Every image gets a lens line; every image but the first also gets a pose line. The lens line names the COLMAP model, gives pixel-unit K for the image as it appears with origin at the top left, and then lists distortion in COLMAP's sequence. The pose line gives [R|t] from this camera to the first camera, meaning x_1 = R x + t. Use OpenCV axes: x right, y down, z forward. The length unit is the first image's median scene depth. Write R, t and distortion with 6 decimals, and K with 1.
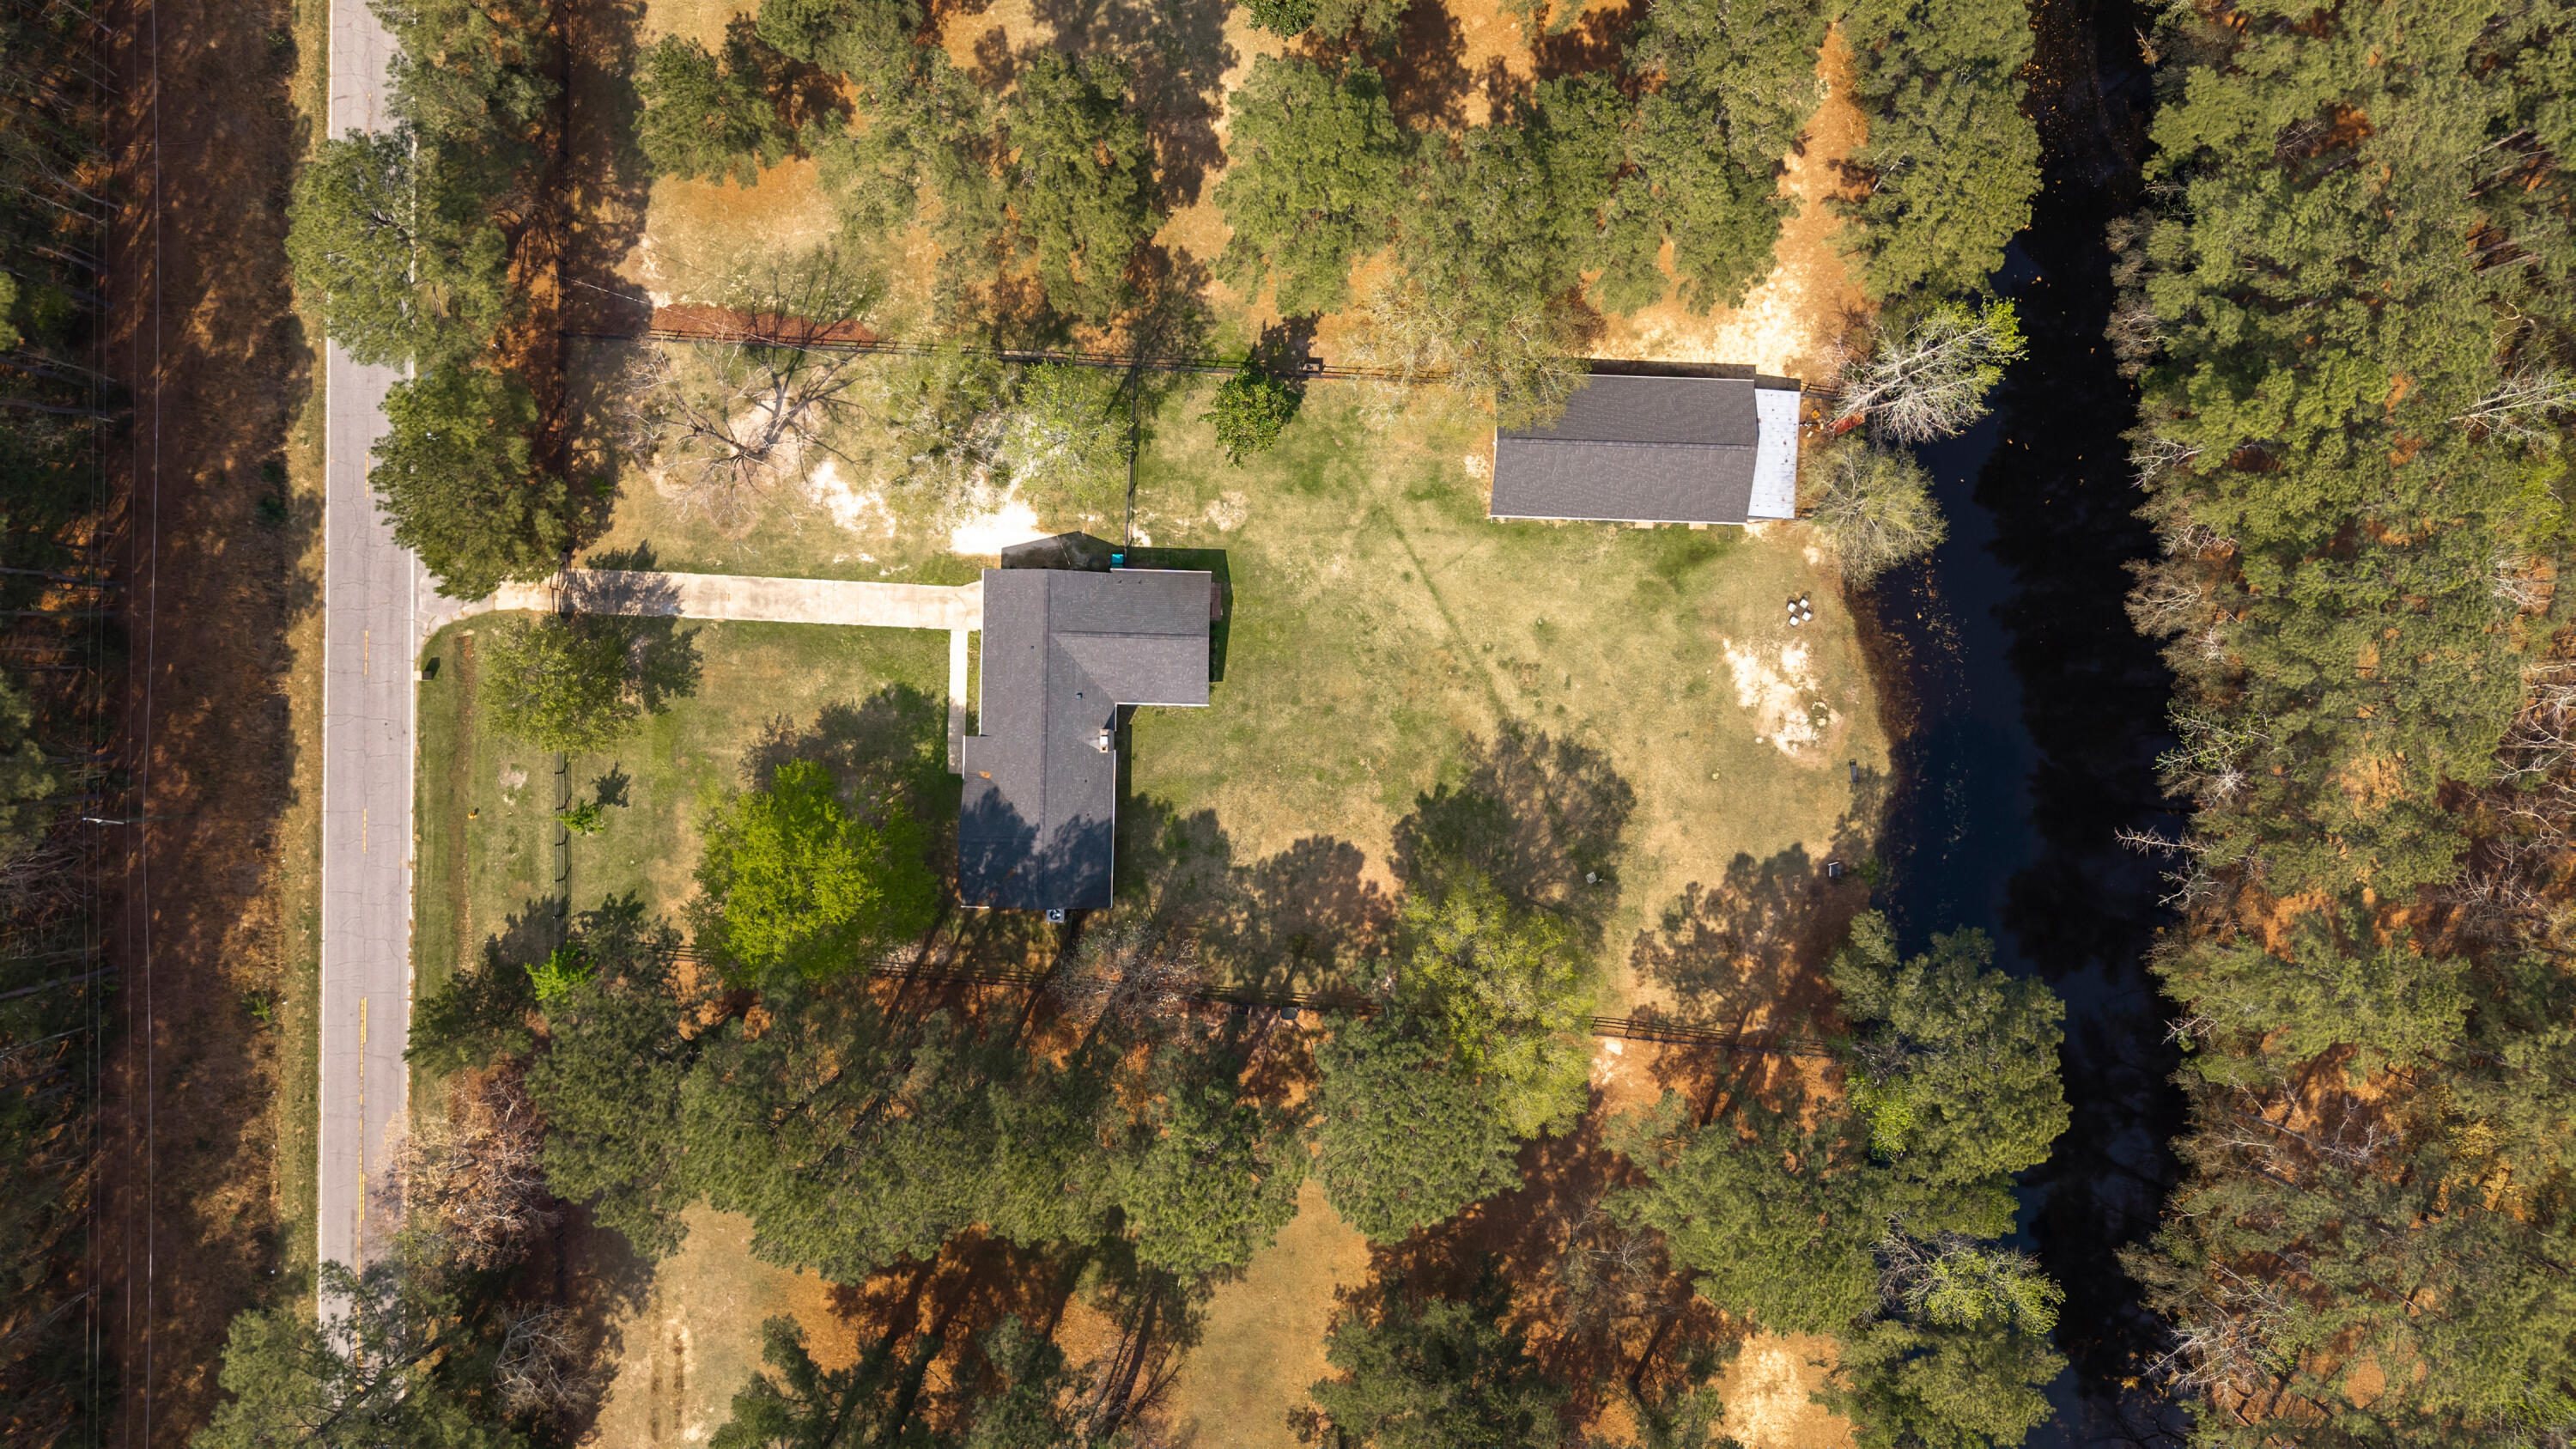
lens RADIAL K [[1717.2, 0, 1289.2], [0, 1717.2, 720.3], [0, 0, 1]] dist [-0.001634, -0.001100]
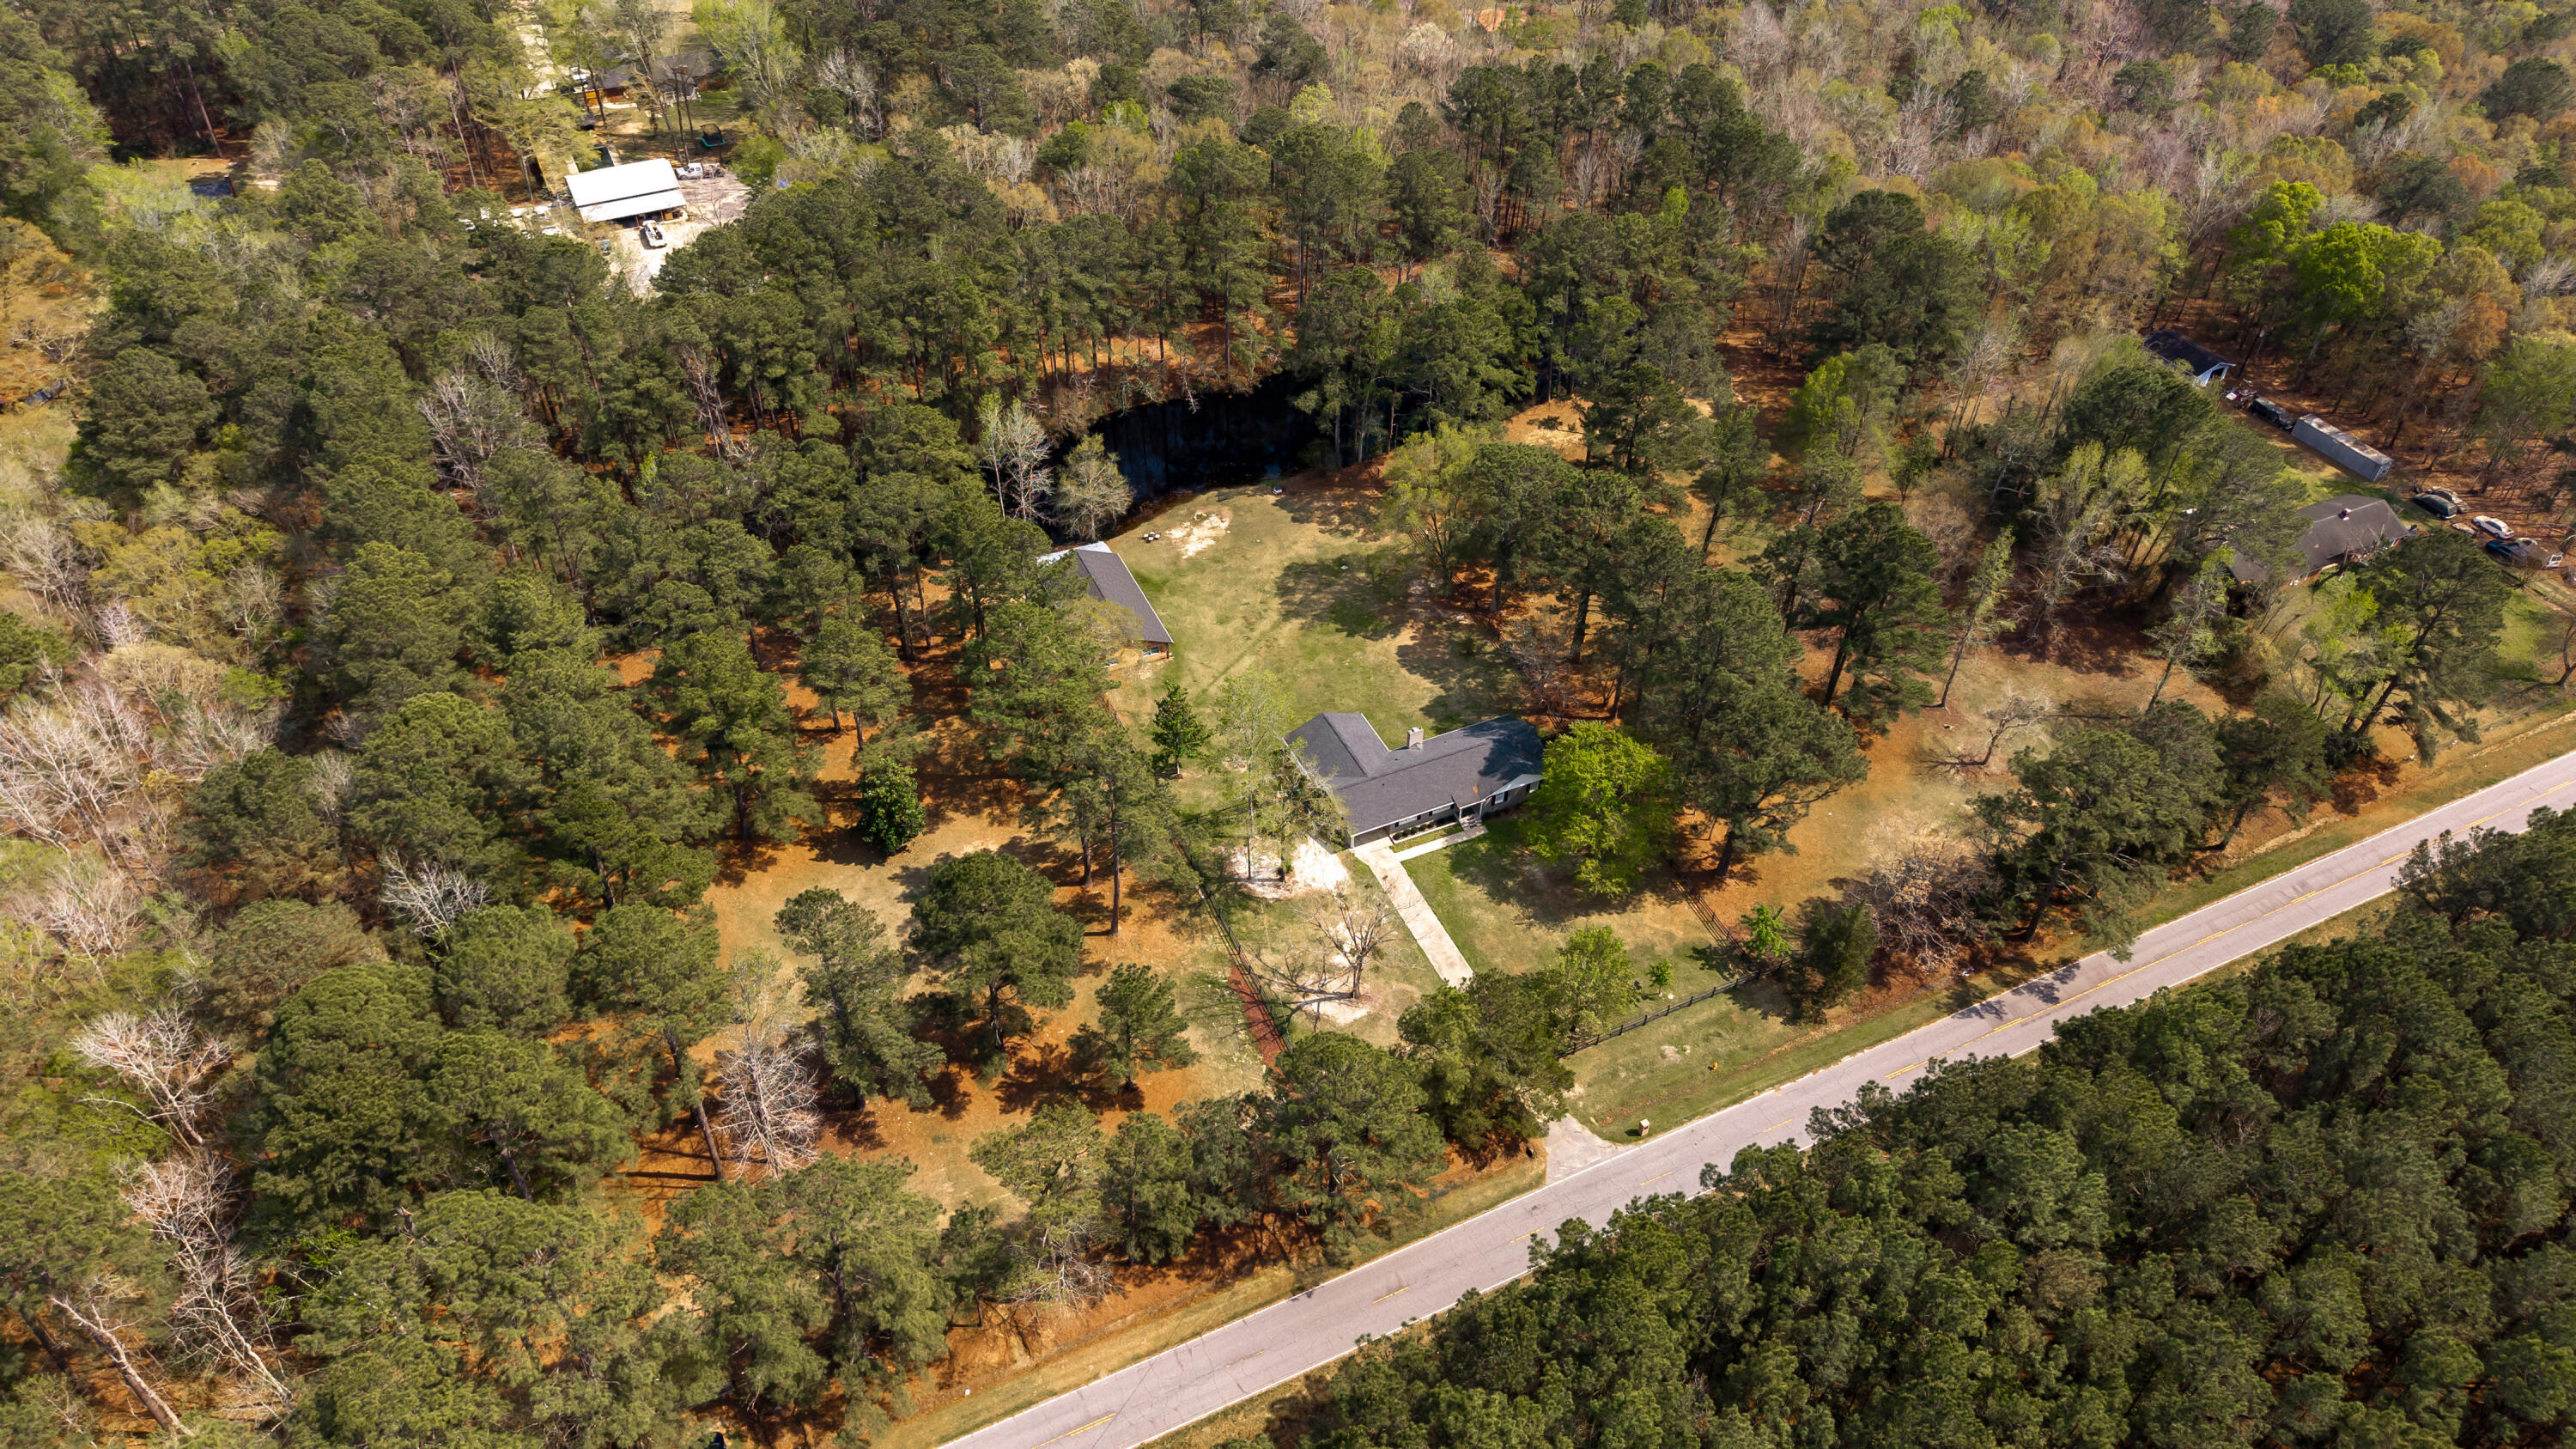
lens RADIAL K [[1717.2, 0, 1310.8], [0, 1717.2, 726.7], [0, 0, 1]] dist [-0.001634, -0.001100]
pose [[-0.450429, -0.616509, 0.645779, -0.996261], [0.892811, -0.309779, 0.326995, -0.538836], [-0.001547, 0.723846, 0.689959, -0.044126]]
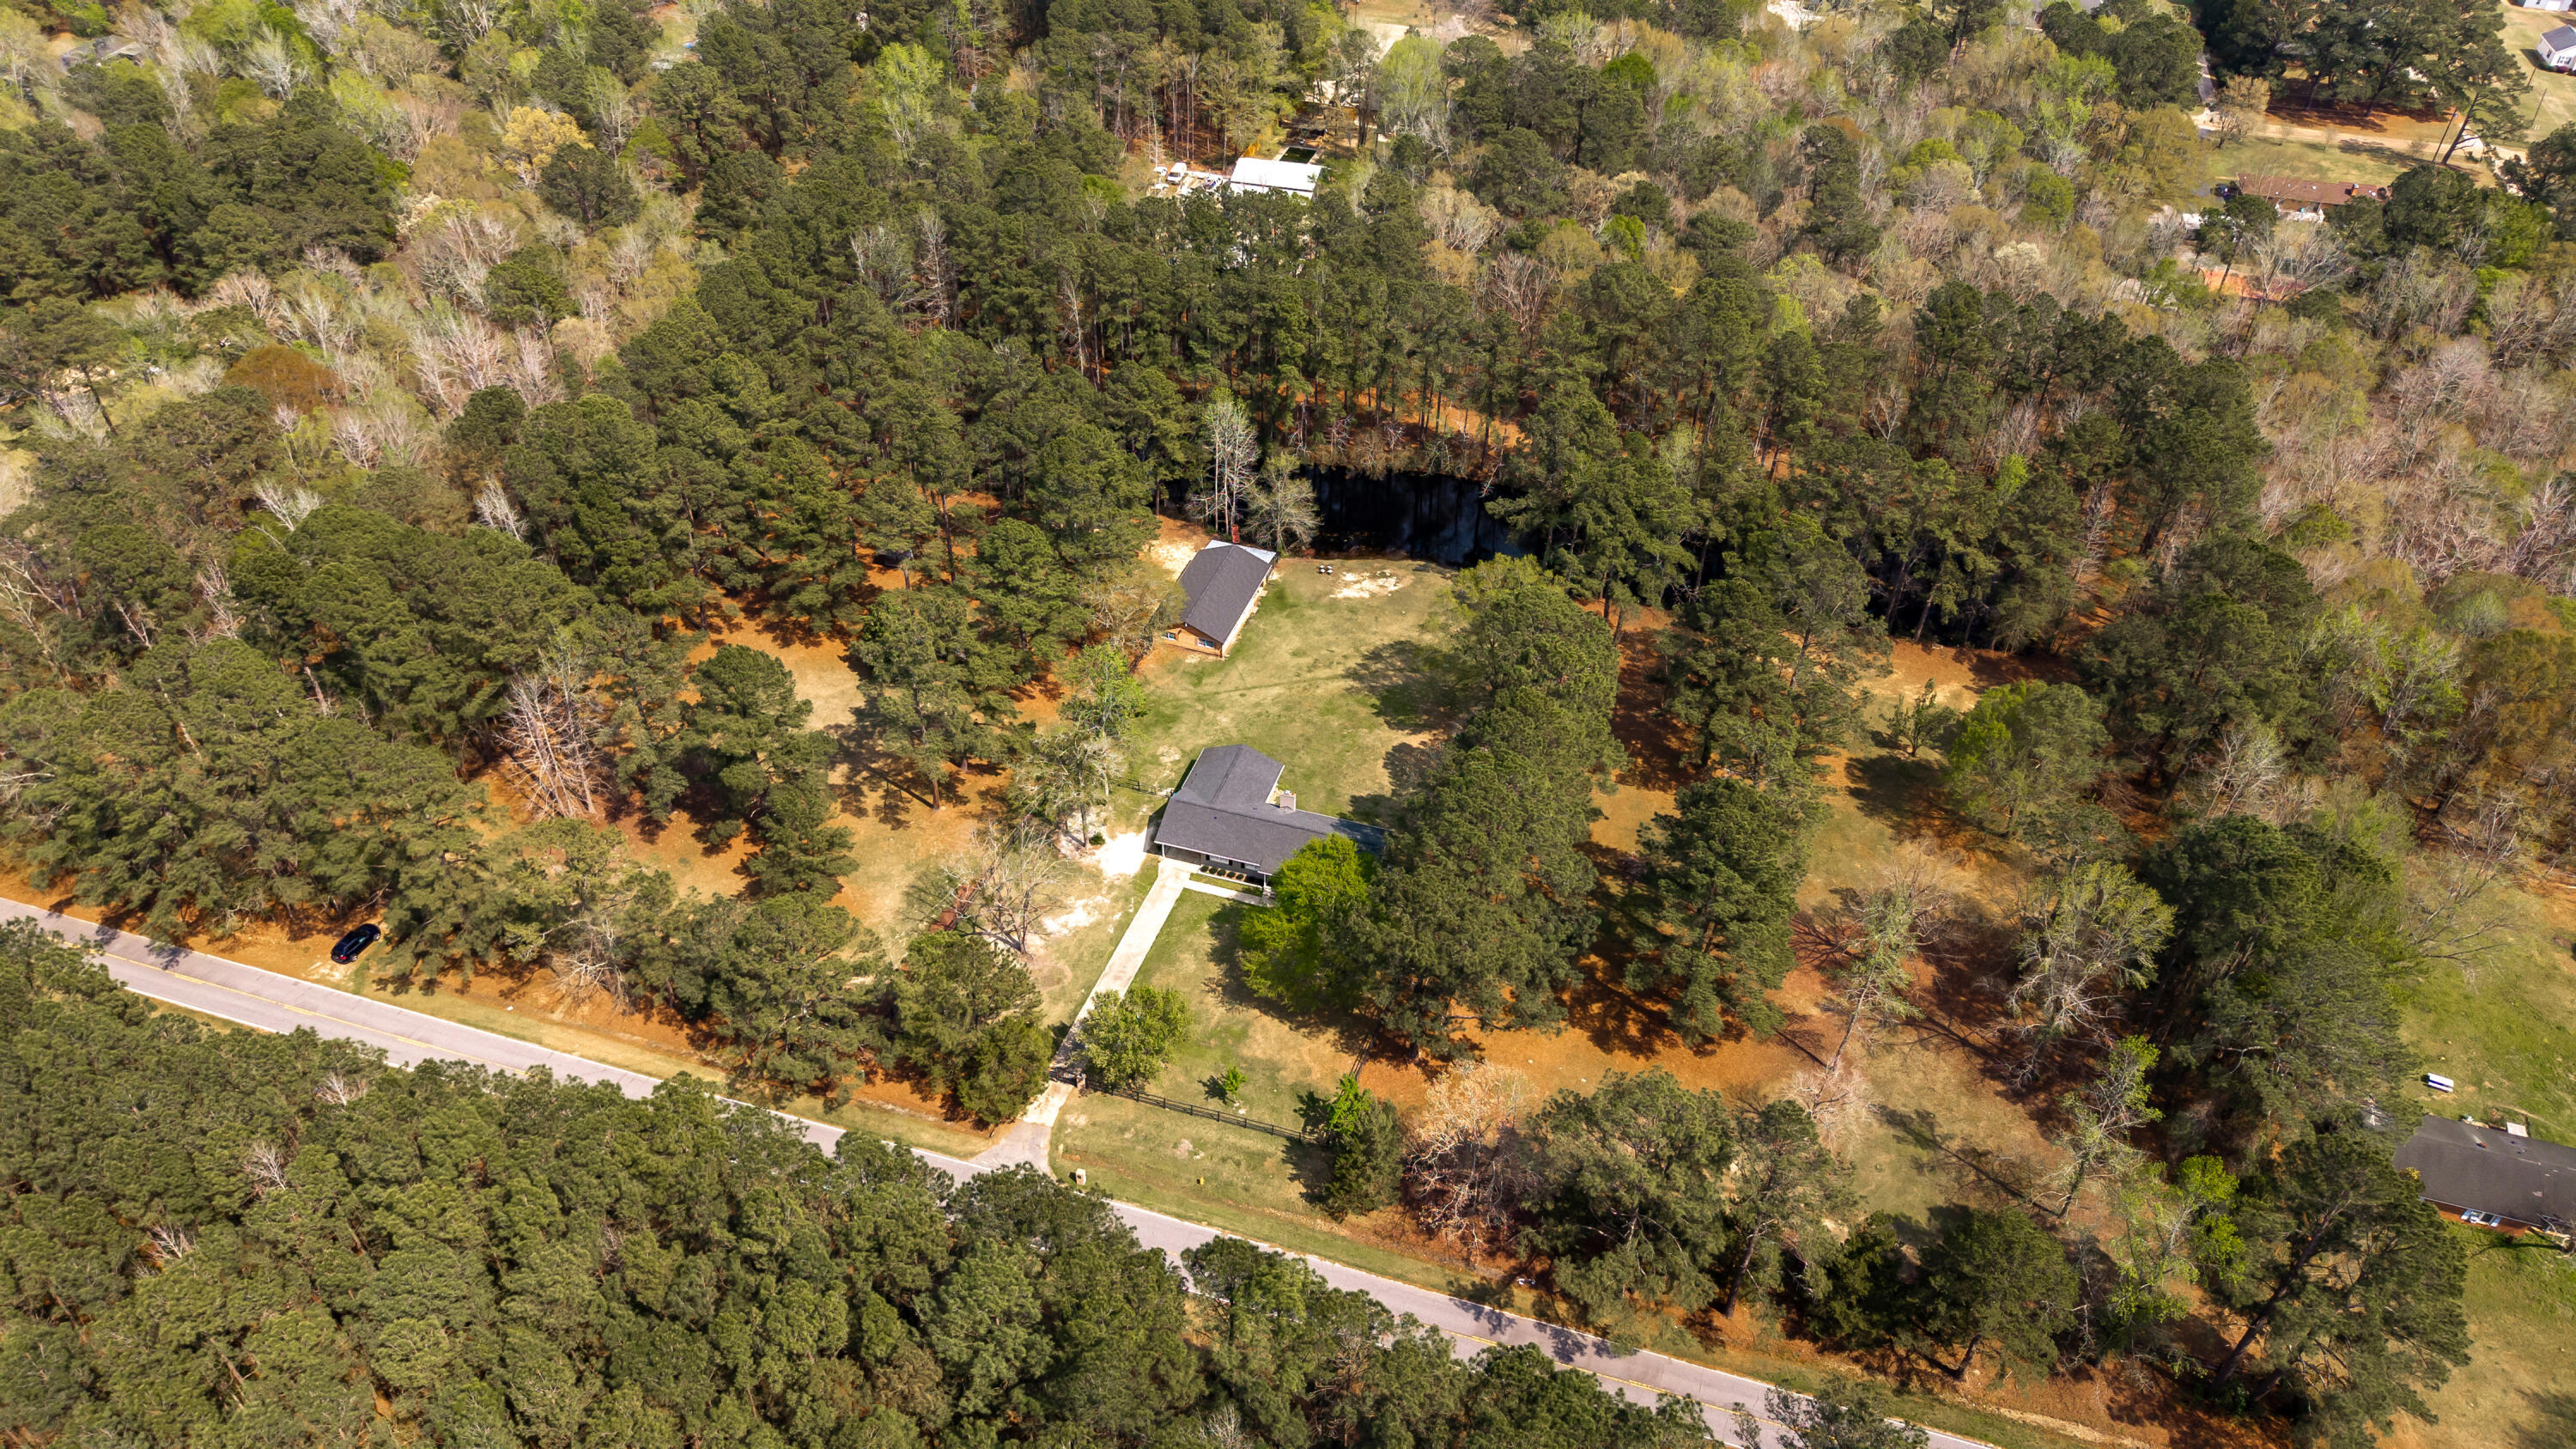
lens RADIAL K [[1717.2, 0, 1303.3], [0, 1717.2, 739.6], [0, 0, 1]] dist [-0.001634, -0.001100]
pose [[0.271469, -0.616424, 0.739138, -1.156755], [0.962320, 0.161358, -0.218870, 0.338710], [0.015651, 0.770704, 0.637001, -0.014490]]
